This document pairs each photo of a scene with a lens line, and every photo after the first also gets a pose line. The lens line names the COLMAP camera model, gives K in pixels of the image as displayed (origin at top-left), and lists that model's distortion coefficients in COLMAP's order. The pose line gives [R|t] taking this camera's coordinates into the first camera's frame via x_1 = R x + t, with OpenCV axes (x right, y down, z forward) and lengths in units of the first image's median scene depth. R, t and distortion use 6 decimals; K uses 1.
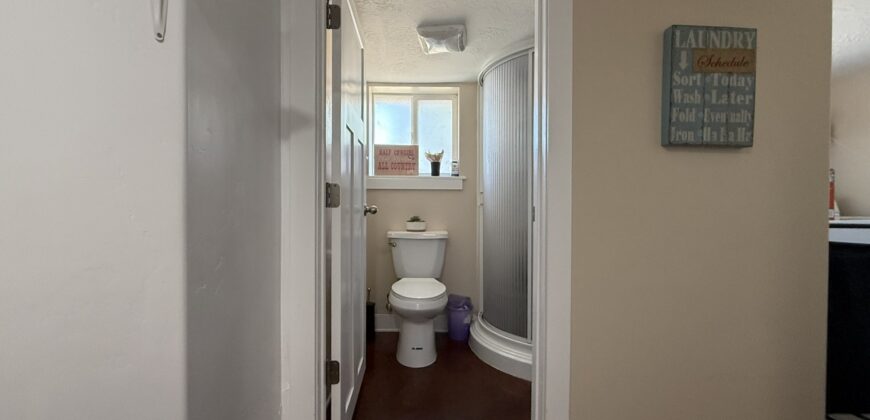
lens RADIAL K [[345.1, 0, 432.1], [0, 345.1, 206.6], [0, 0, 1]] dist [-0.000093, -0.000148]
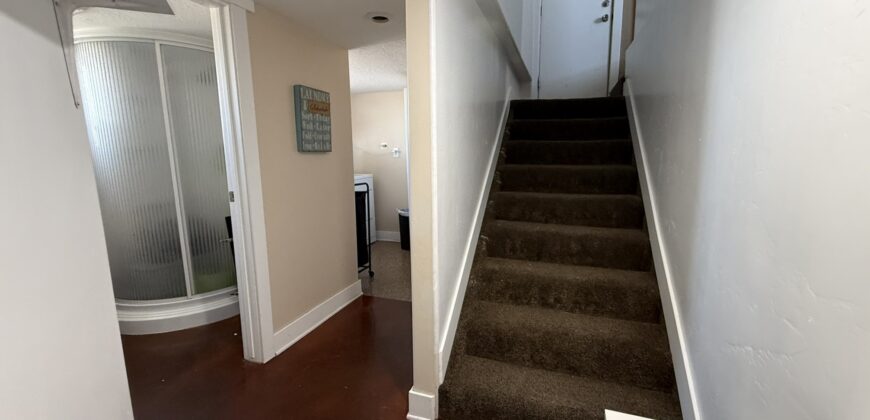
lens RADIAL K [[345.1, 0, 432.1], [0, 345.1, 206.6], [0, 0, 1]] dist [-0.000093, -0.000148]
pose [[0.351436, -0.190818, 0.916560, -0.828196], [0.002160, 0.979171, 0.203025, -0.267853], [-0.936209, -0.069371, 0.344528, -0.309927]]
